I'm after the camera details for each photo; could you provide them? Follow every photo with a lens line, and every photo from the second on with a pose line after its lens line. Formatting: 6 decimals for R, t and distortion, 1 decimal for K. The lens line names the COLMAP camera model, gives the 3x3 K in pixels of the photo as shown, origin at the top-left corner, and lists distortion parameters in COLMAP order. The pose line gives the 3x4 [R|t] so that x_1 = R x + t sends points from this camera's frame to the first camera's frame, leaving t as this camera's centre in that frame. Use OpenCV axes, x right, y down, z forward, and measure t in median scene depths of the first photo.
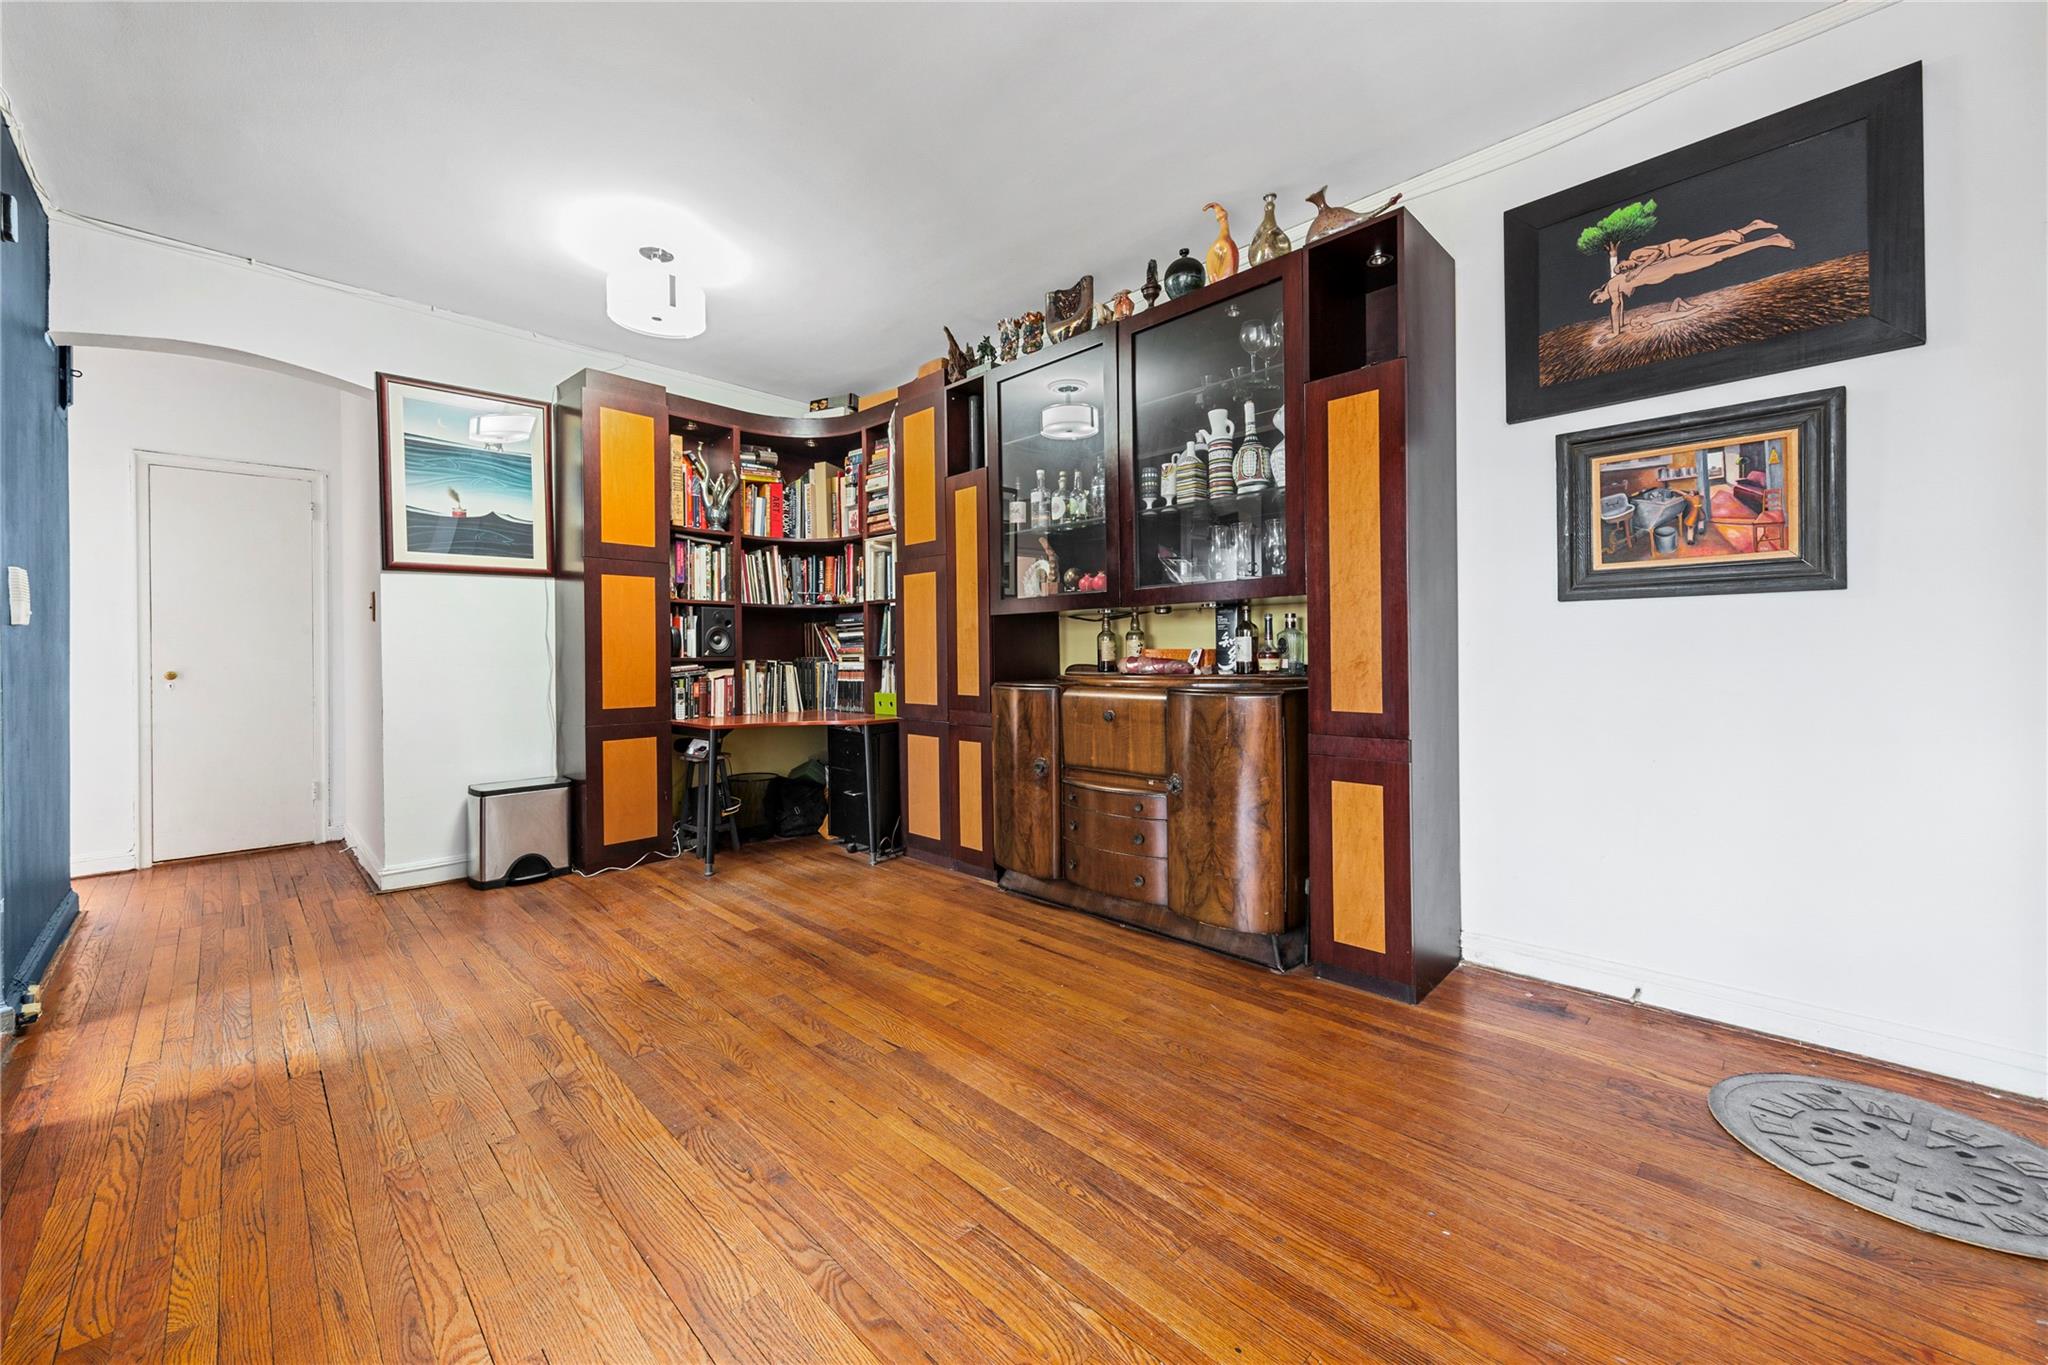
lens RADIAL K [[786.9, 0, 1024.6], [0, 786.9, 651.4], [0, 0, 1]] dist [-0.000552, -0.000221]
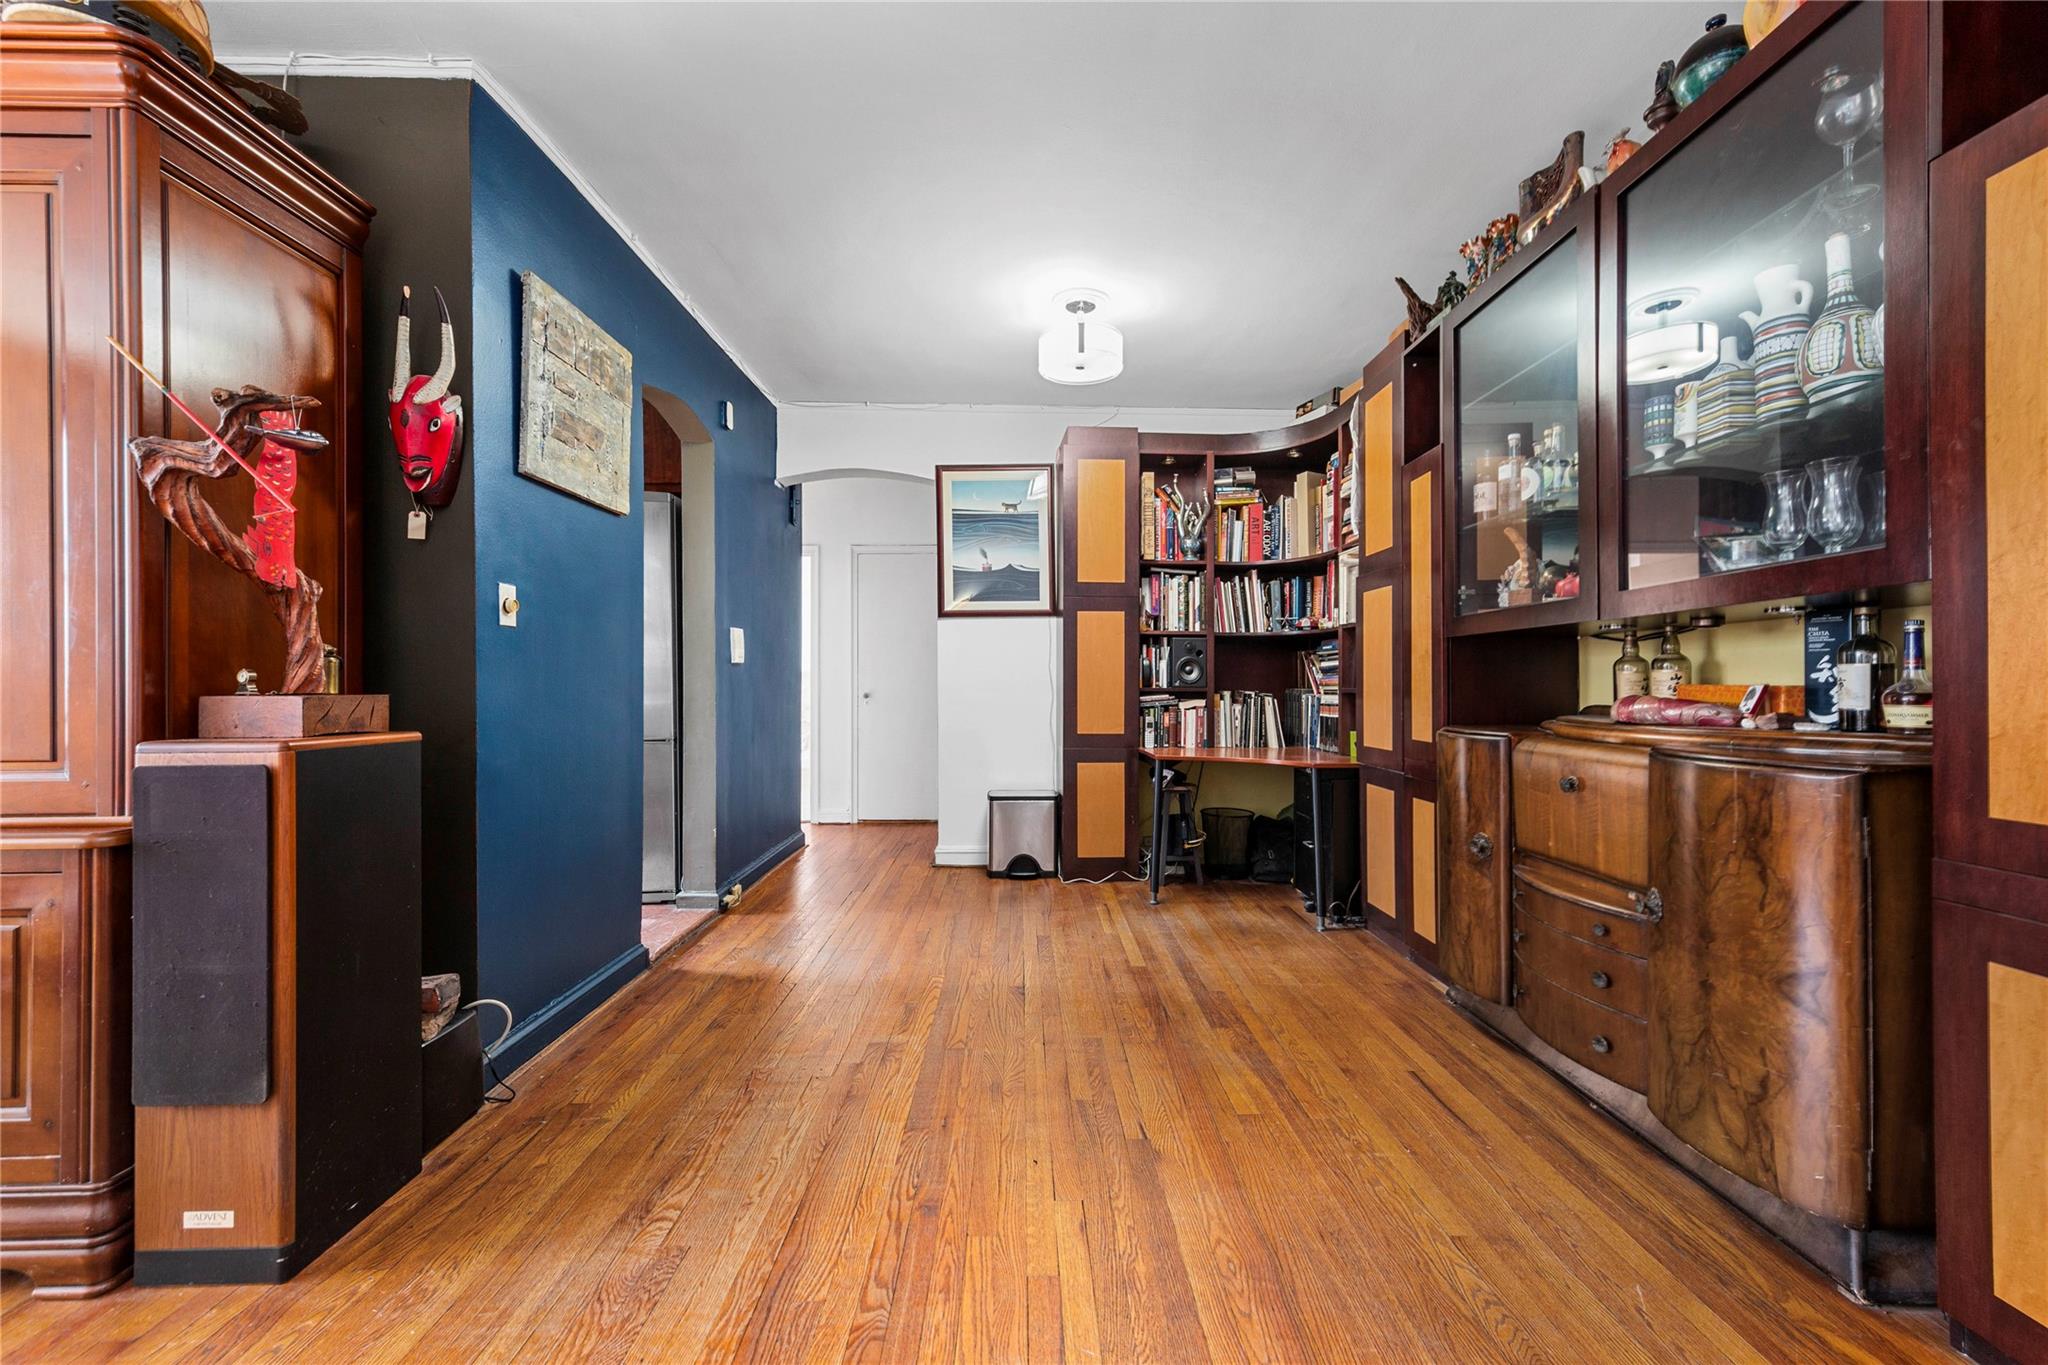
lens RADIAL K [[805.3, 0, 1024.0], [0, 805.3, 682.5], [0, 0, 1]] dist [0.001020, -0.000176]
pose [[0.707141, 0.008348, -0.707023, 0.210582], [-0.006251, 0.999965, 0.005555, -0.004136], [0.707045, 0.000491, 0.707168, 0.151948]]
